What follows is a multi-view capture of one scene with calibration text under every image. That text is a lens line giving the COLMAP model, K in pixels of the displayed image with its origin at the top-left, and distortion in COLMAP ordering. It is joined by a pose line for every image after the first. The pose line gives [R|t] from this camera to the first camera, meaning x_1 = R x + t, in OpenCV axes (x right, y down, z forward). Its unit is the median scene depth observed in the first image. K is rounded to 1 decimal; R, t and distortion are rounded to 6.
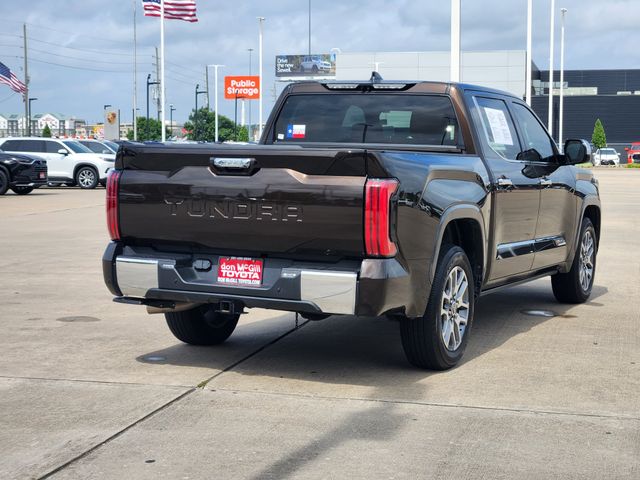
lens RADIAL K [[1455.3, 0, 321.4], [0, 1455.3, 275.3], [0, 0, 1]] dist [-0.720948, 9.192778]
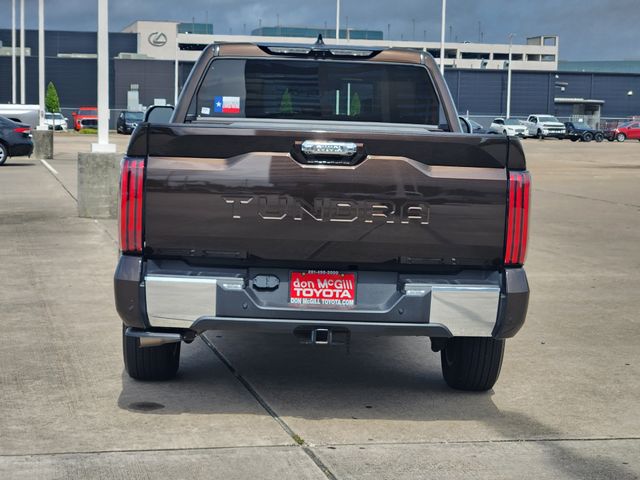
lens RADIAL K [[1455.3, 0, 321.4], [0, 1455.3, 275.3], [0, 0, 1]] dist [-0.720948, 9.192778]
pose [[0.880857, -0.044674, 0.471270, -0.418901], [0.031791, 0.998872, 0.035266, -0.037167], [-0.472314, -0.016082, 0.881284, 0.318892]]
